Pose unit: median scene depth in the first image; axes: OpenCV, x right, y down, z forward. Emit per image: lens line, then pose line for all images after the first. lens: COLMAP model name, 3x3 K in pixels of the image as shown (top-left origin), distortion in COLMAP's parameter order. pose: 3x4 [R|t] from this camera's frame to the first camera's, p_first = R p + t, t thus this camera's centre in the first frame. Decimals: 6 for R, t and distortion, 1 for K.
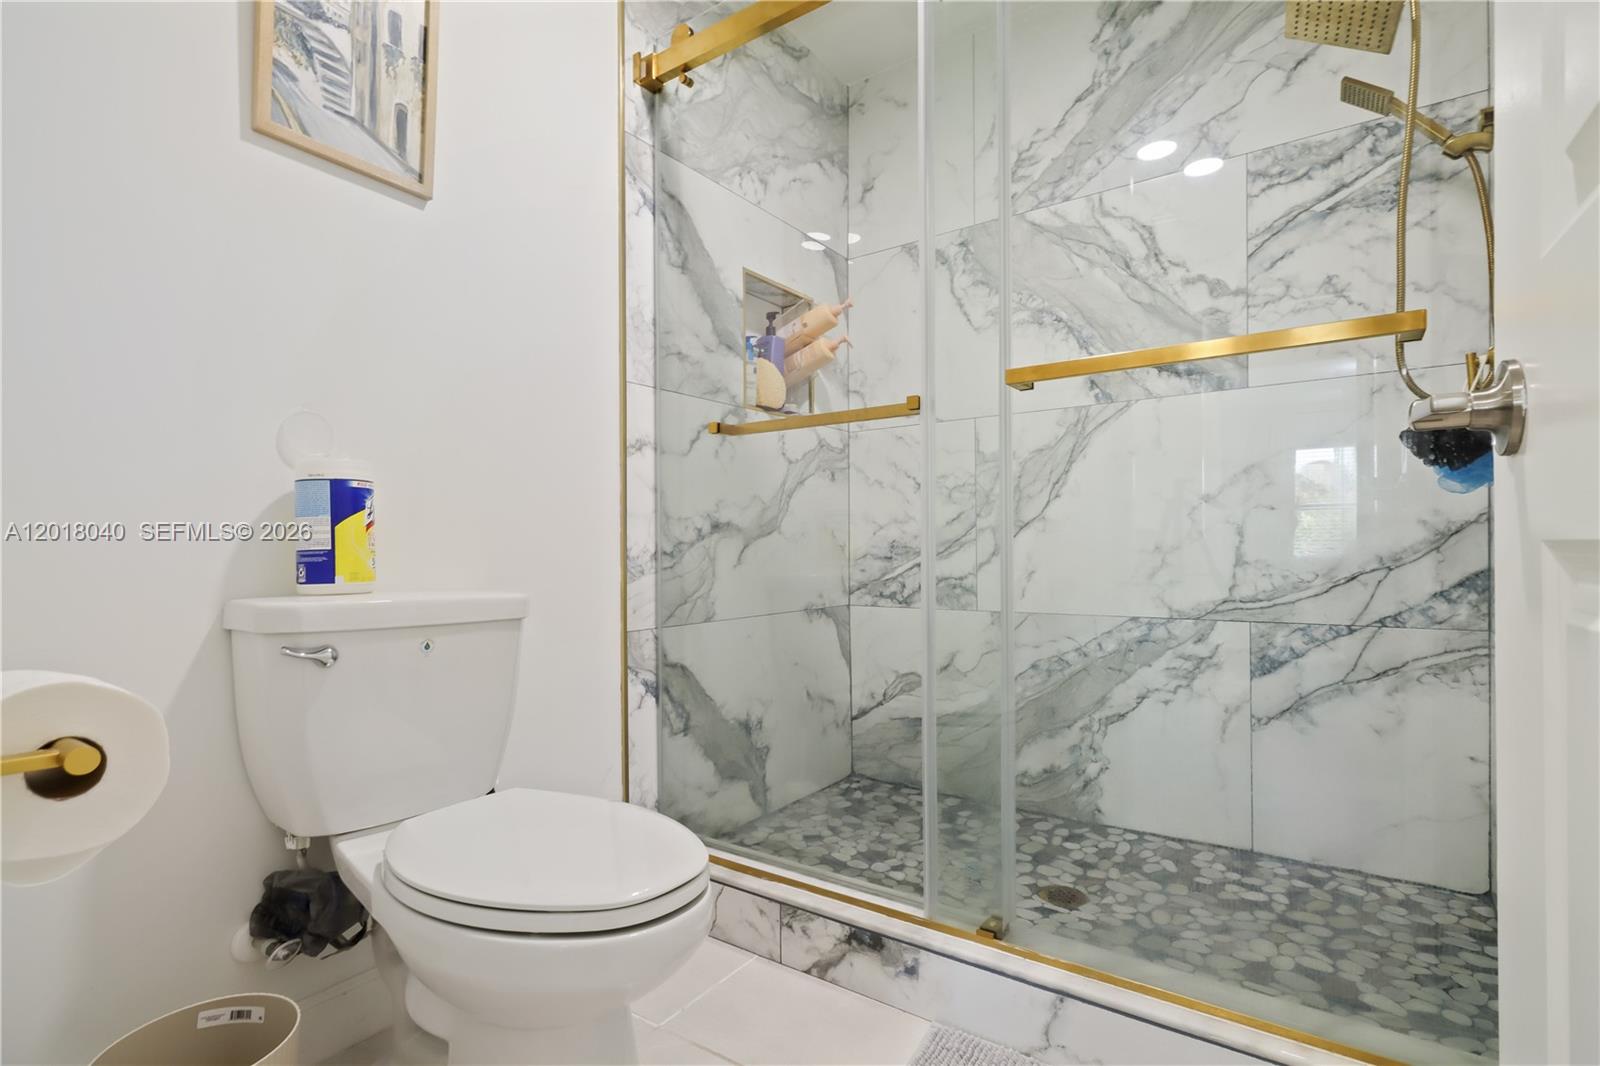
lens RADIAL K [[770.5, 0, 806.8], [0, 770.5, 541.0], [0, 0, 1]] dist [0.004345, 0.001005]
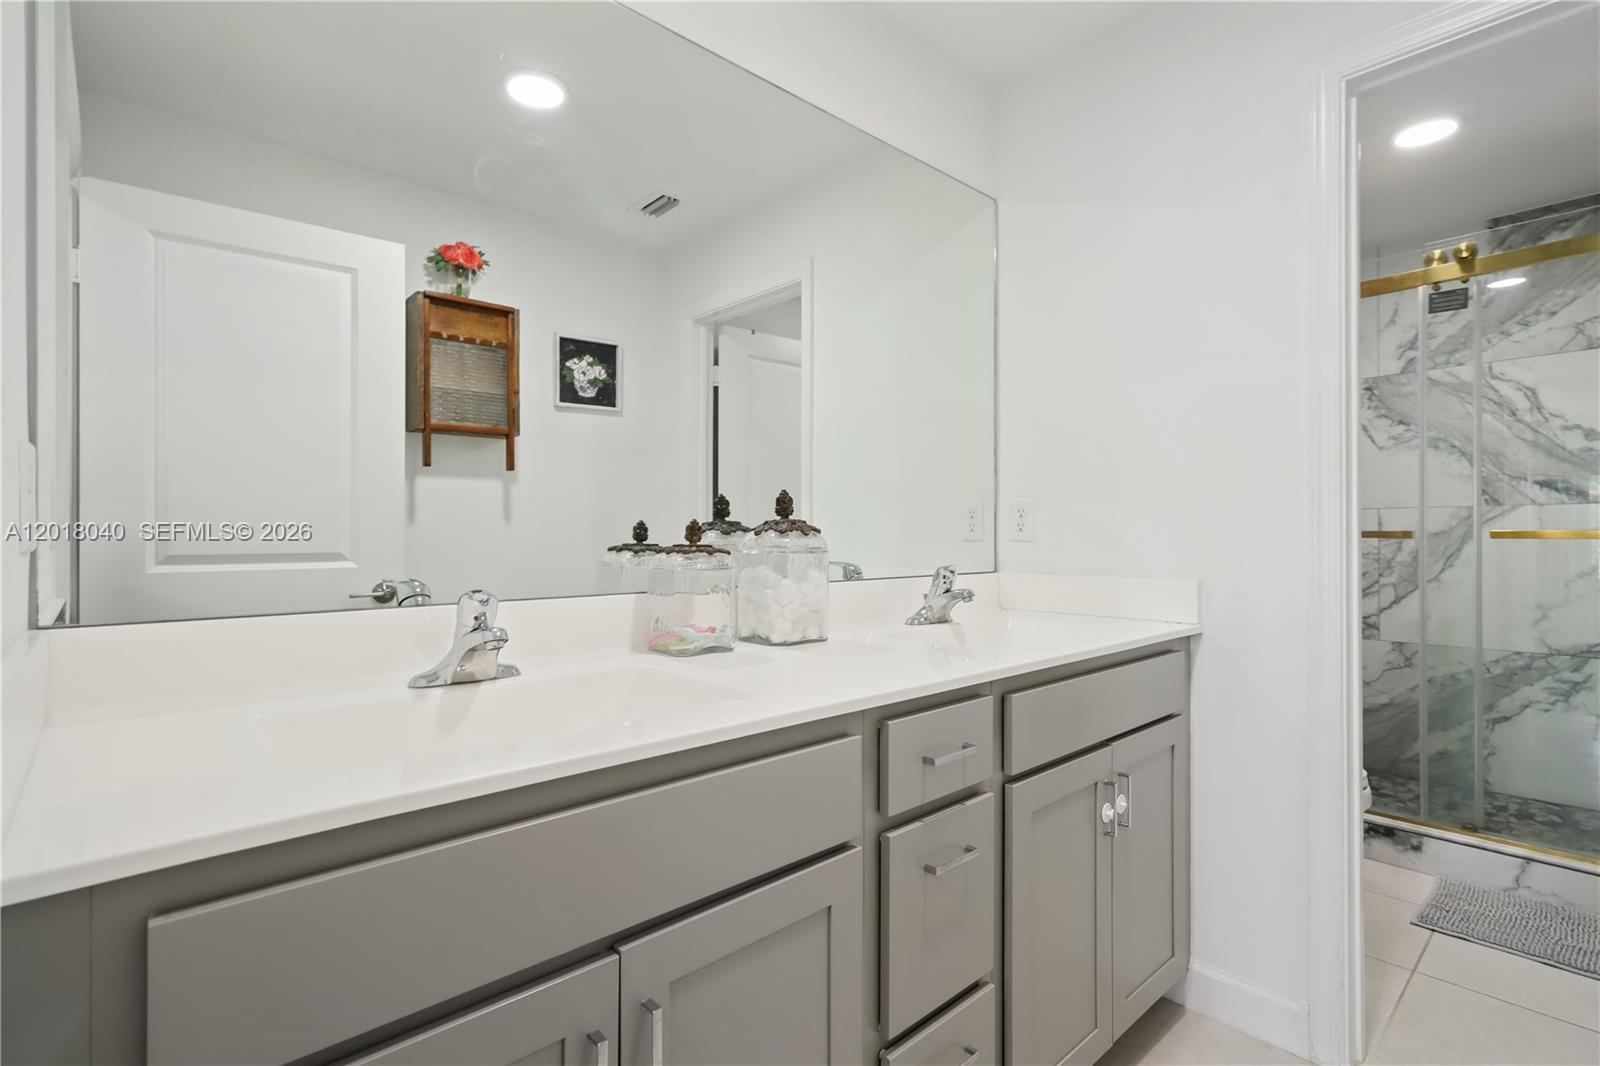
lens RADIAL K [[759.8, 0, 806.2], [0, 759.8, 526.1], [0, 0, 1]] dist [0.003817, 0.000438]
pose [[0.974824, 0.002423, -0.222963, -0.589075], [-0.002451, 0.999997, 0.000149, -0.141123], [0.222963, 0.000401, 0.974827, -0.738417]]
